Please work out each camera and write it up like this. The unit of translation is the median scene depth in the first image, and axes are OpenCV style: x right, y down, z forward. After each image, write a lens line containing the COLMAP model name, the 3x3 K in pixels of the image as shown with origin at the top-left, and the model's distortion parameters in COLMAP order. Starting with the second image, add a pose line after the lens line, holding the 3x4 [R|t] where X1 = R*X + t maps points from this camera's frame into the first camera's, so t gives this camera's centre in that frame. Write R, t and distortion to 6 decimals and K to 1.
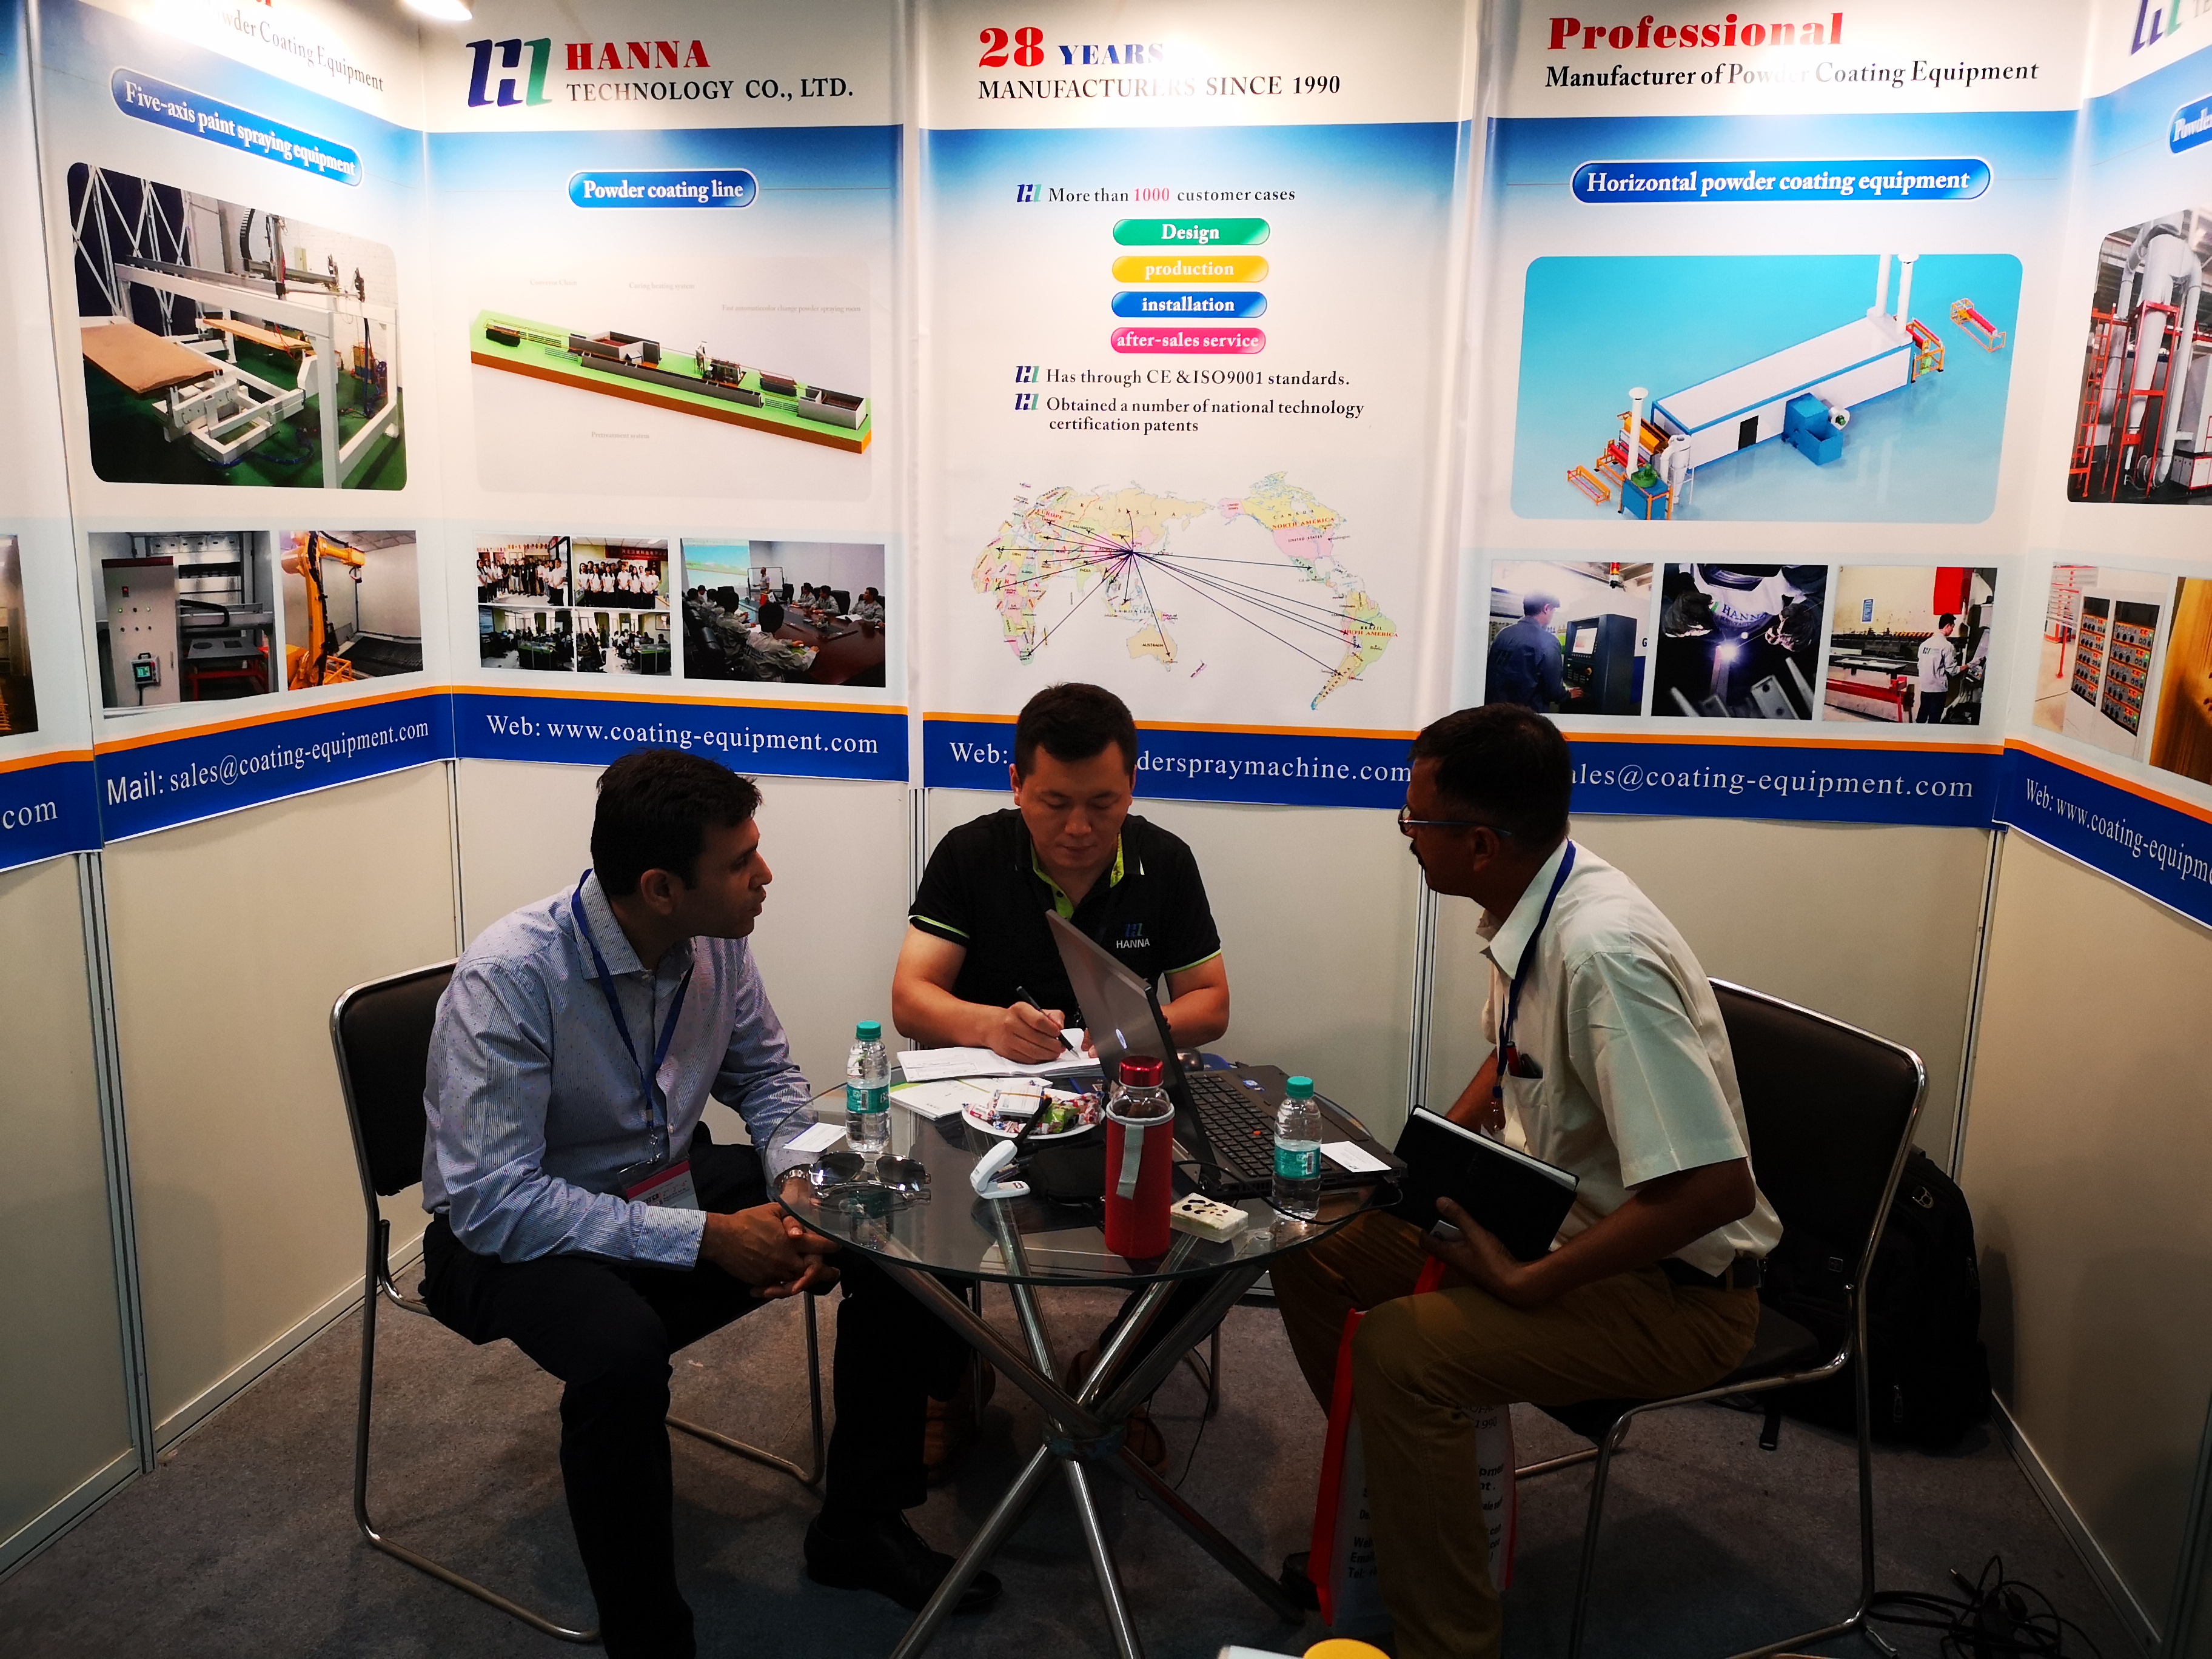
lens RADIAL K [[1711.4, 0, 1112.1], [0, 1711.4, 839.8], [0, 0, 1]] dist [0.066436, -0.066916]
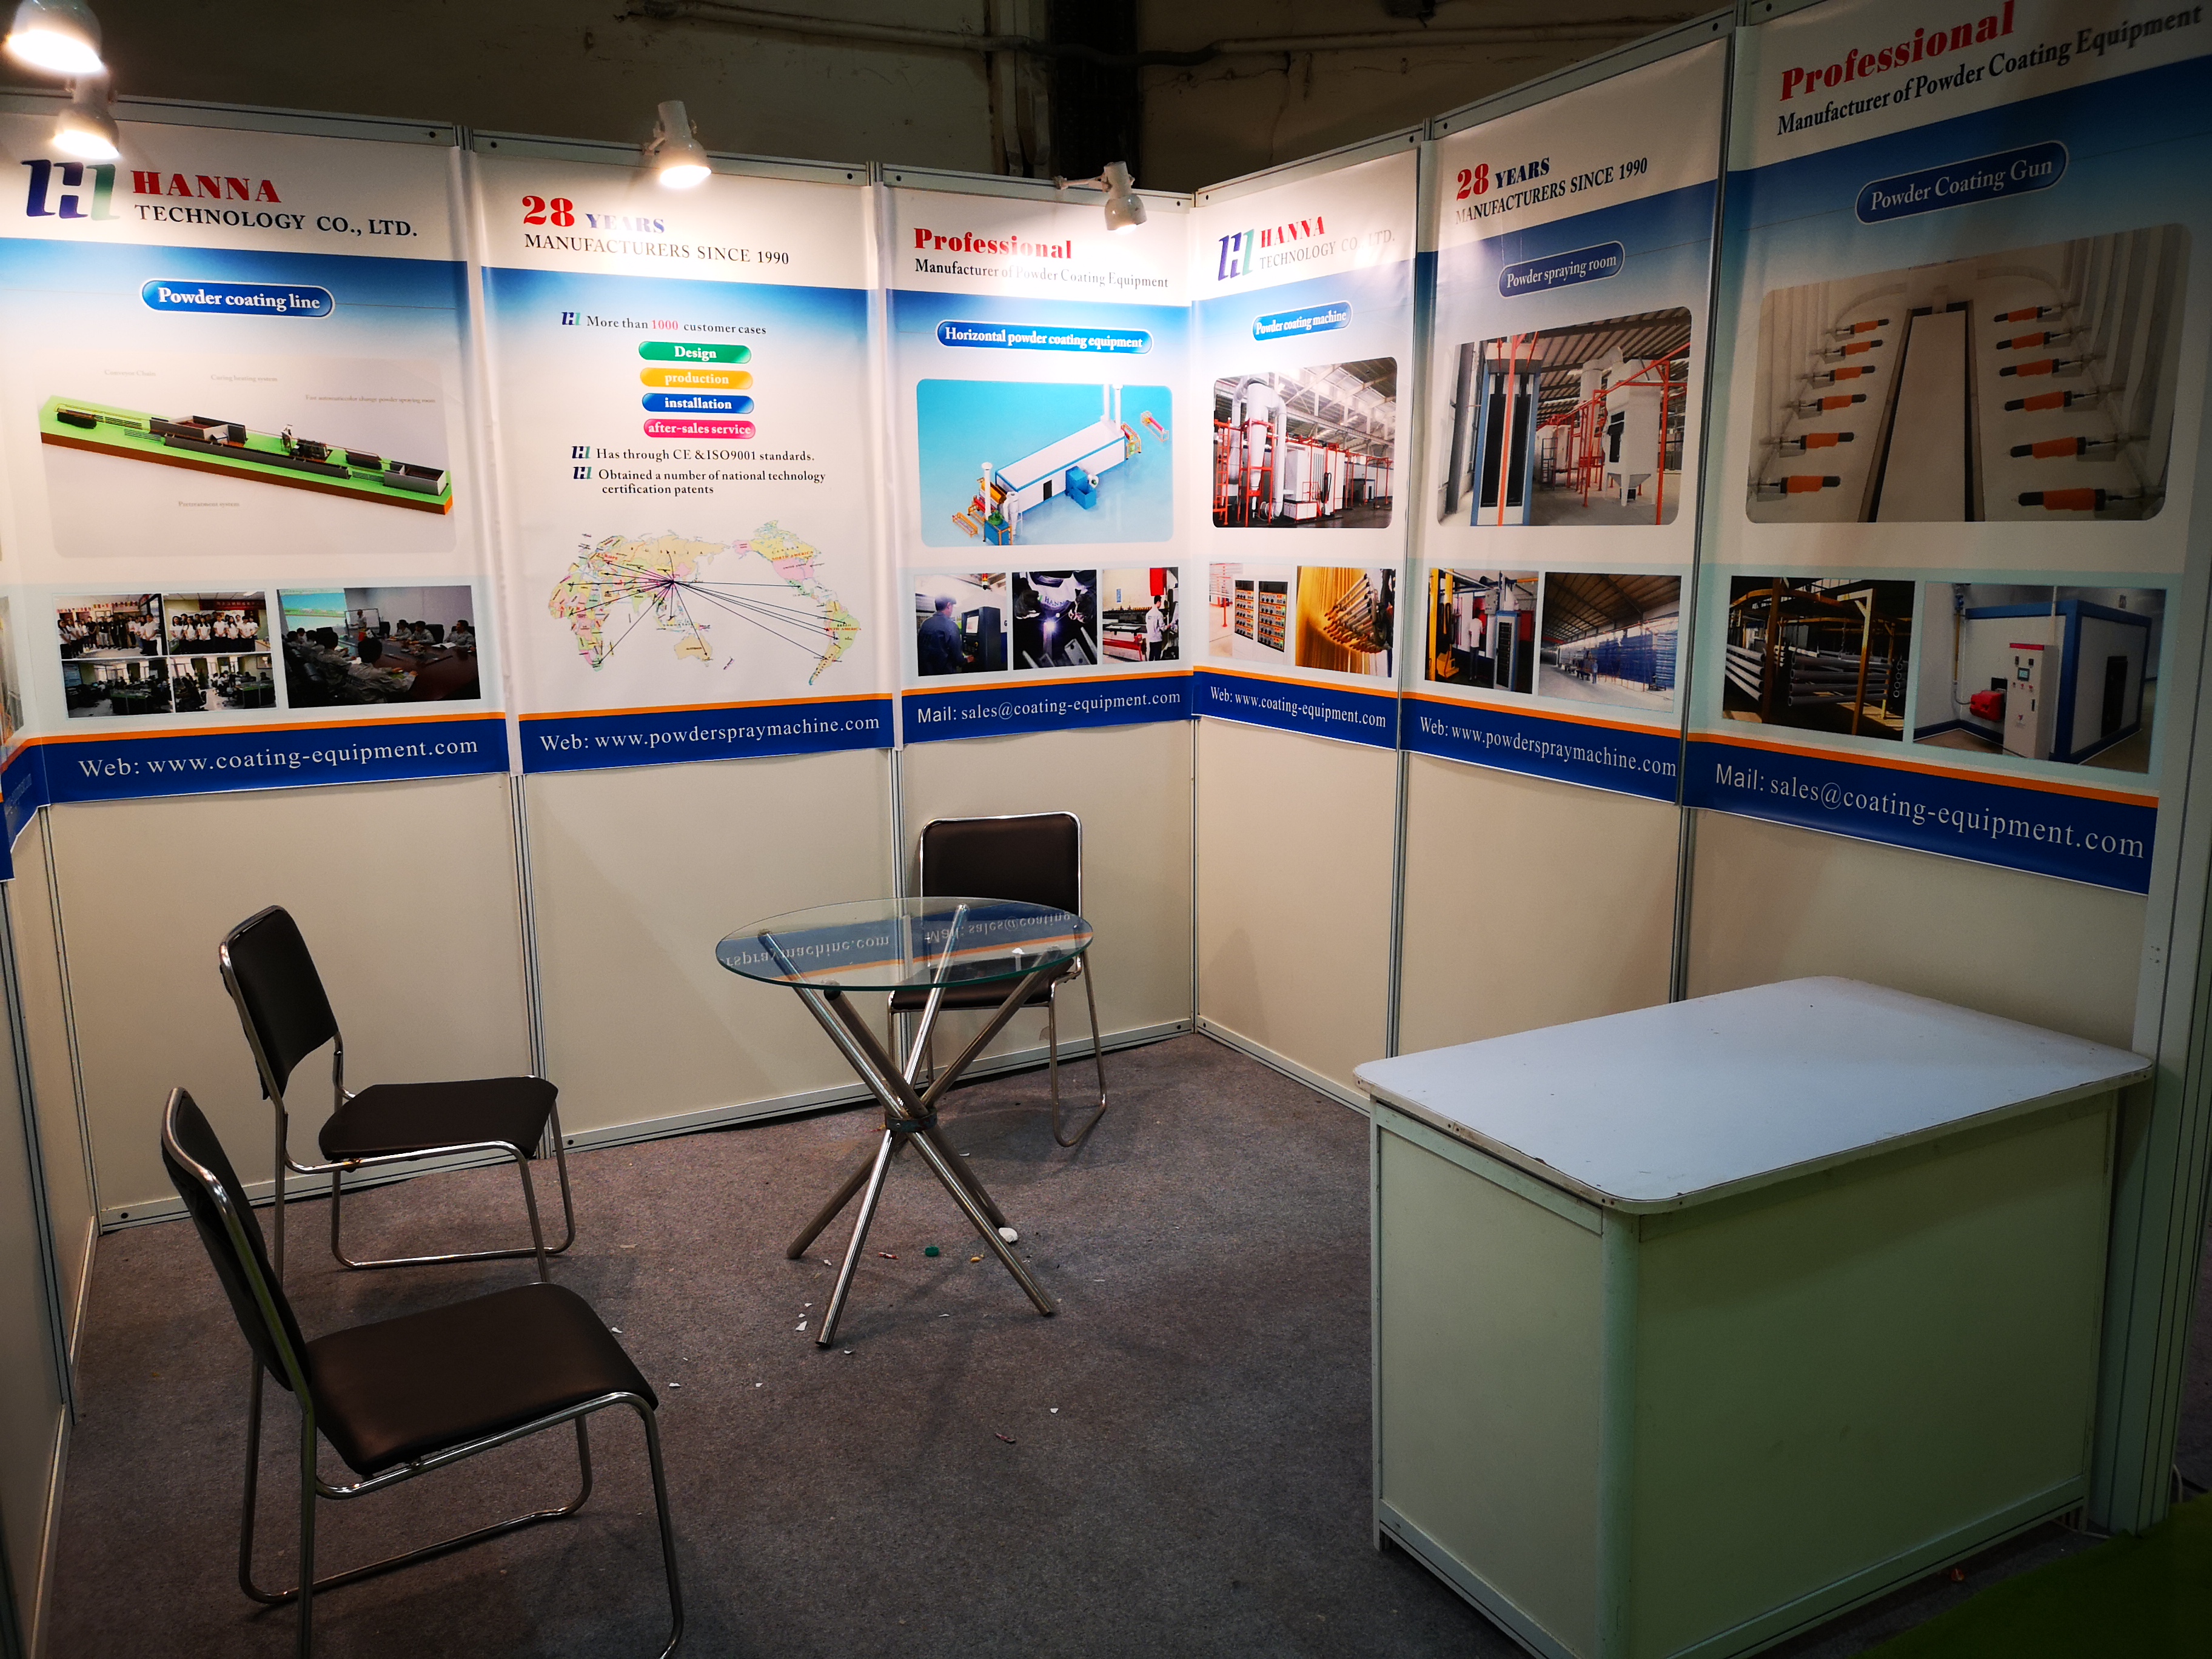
lens RADIAL K [[1711.4, 0, 1112.8], [0, 1711.4, 841.4], [0, 0, 1]] dist [0.066436, -0.066916]
pose [[0.795070, -0.140557, 0.590007, -0.568185], [0.147165, 0.988414, 0.037155, 0.038646], [-0.588393, 0.057288, 0.806543, -0.309769]]
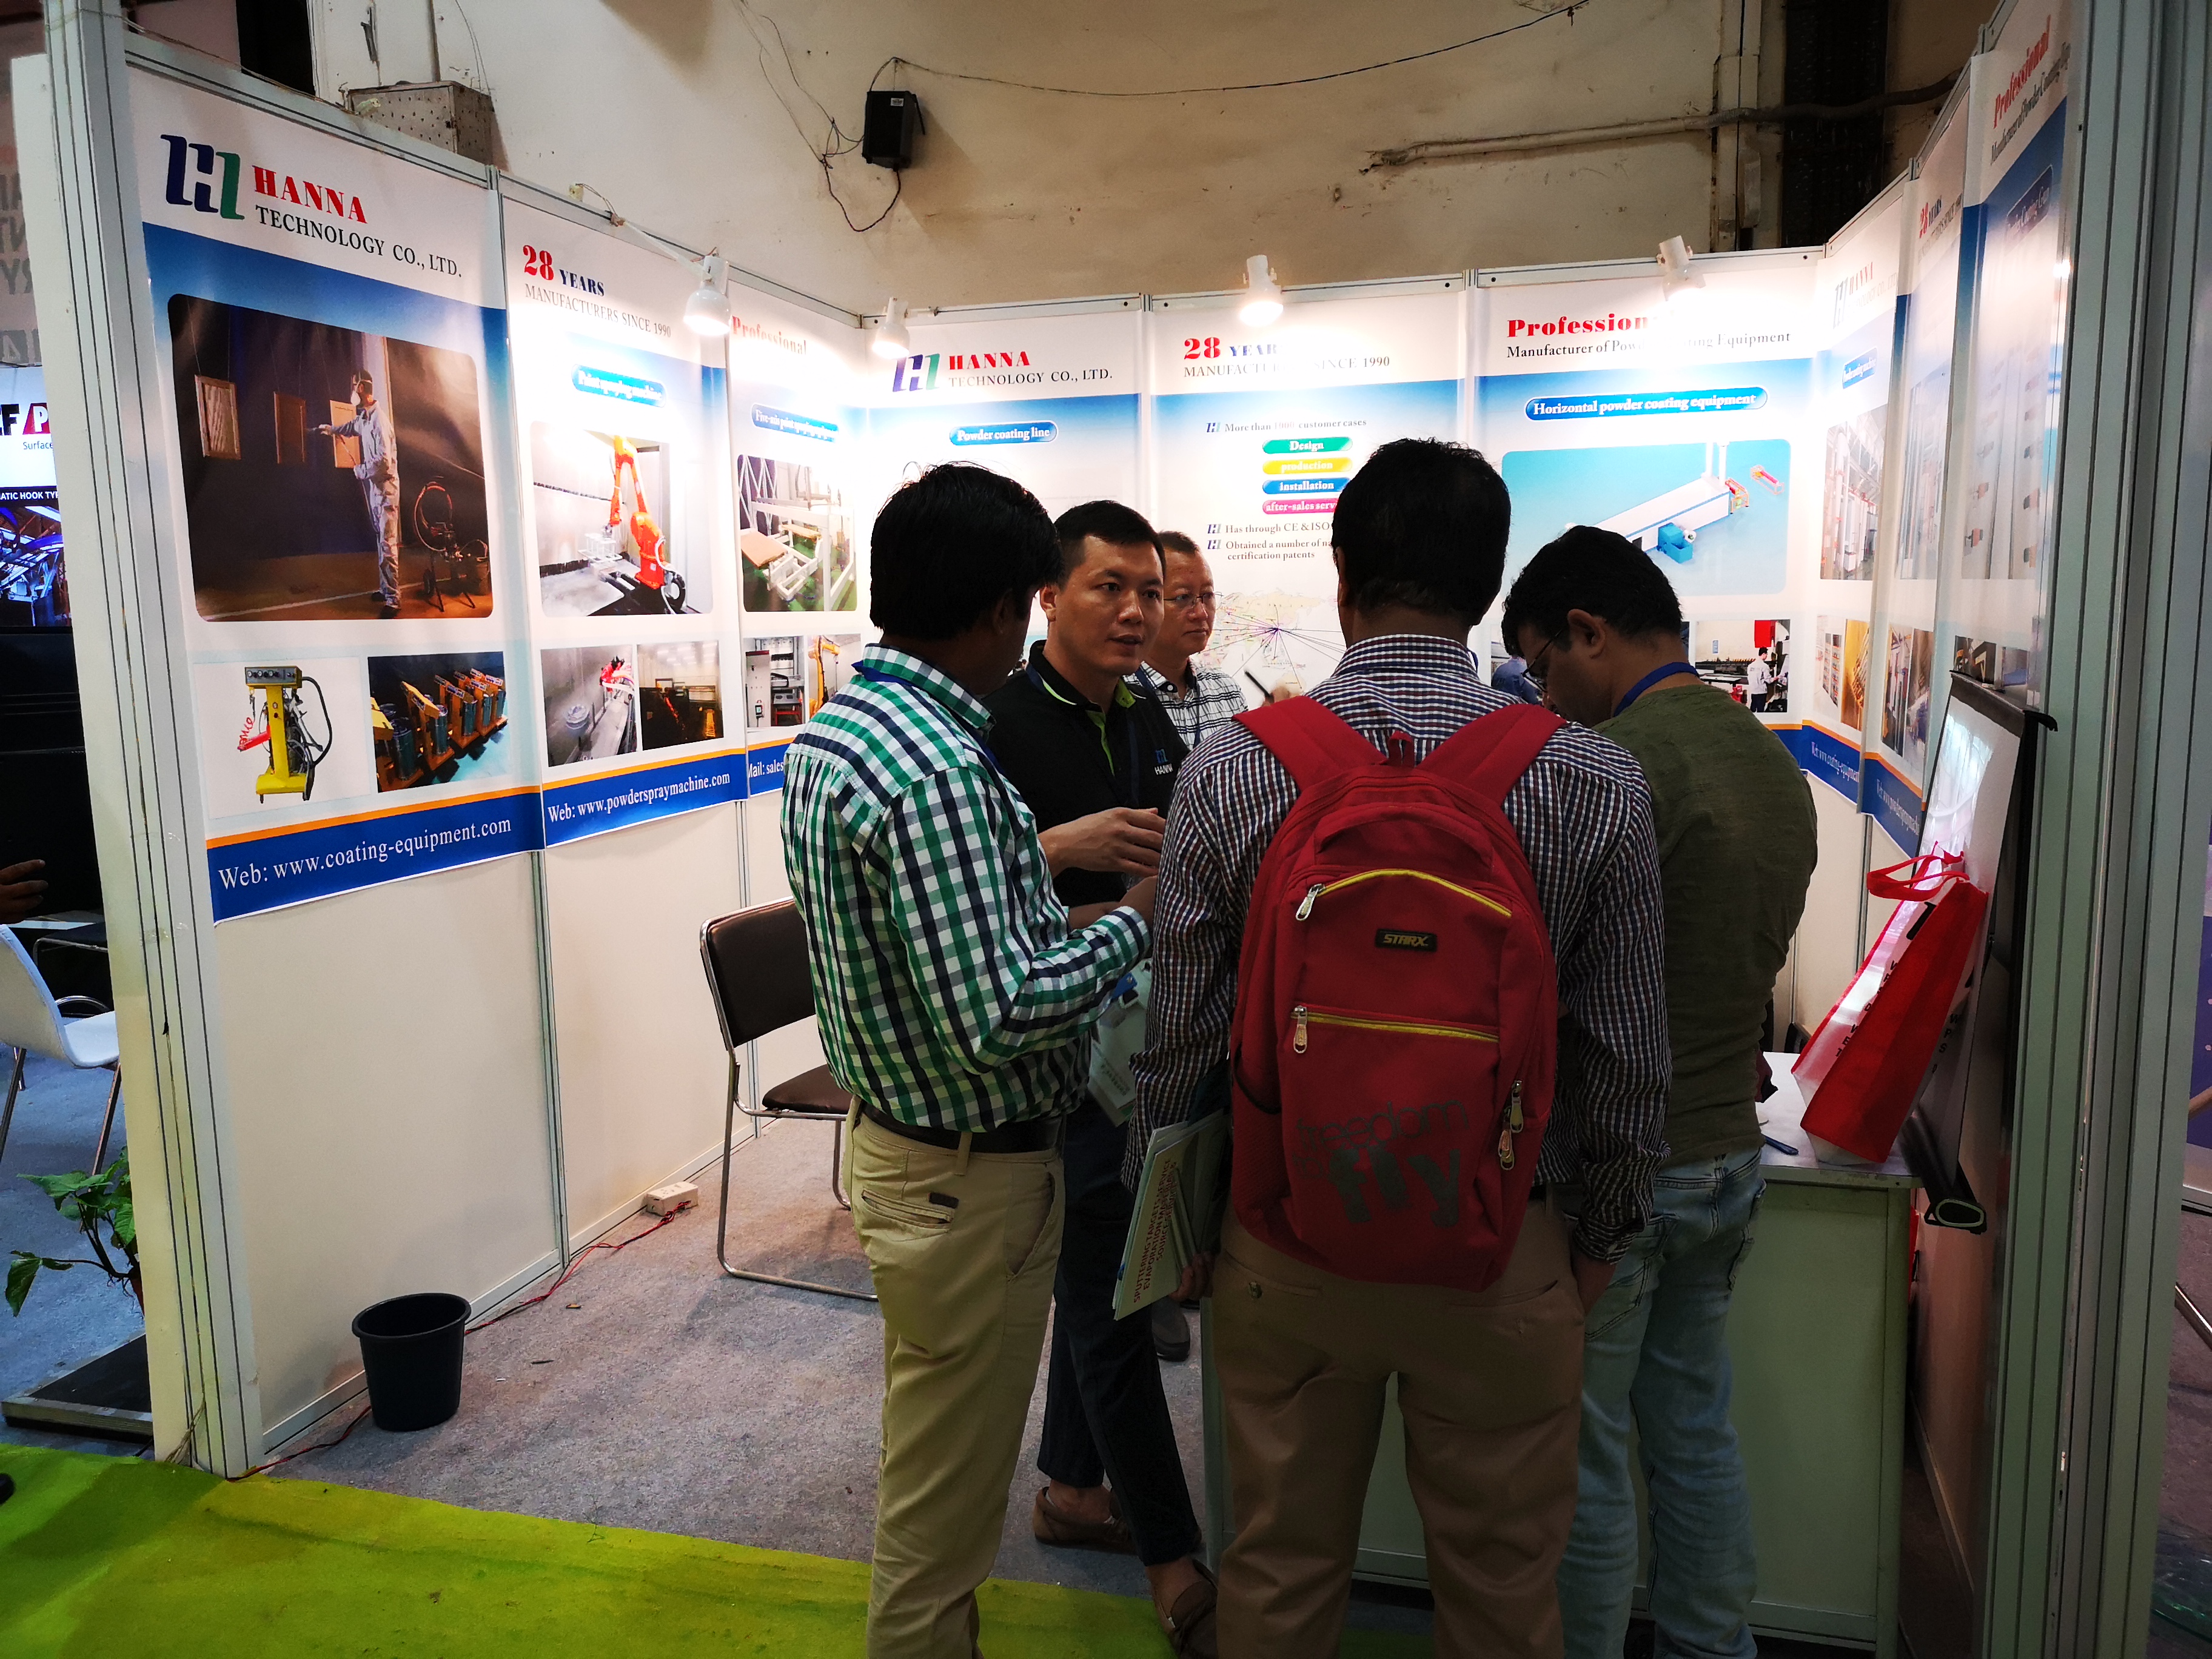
lens RADIAL K [[1711.4, 0, 1106.2], [0, 1711.4, 838.9], [0, 0, 1]] dist [0.066436, -0.066916]
pose [[0.993788, -0.023737, -0.108733, 0.023399], [0.017696, 0.998263, -0.056188, 0.137731], [0.109878, 0.053914, 0.992482, -0.721929]]
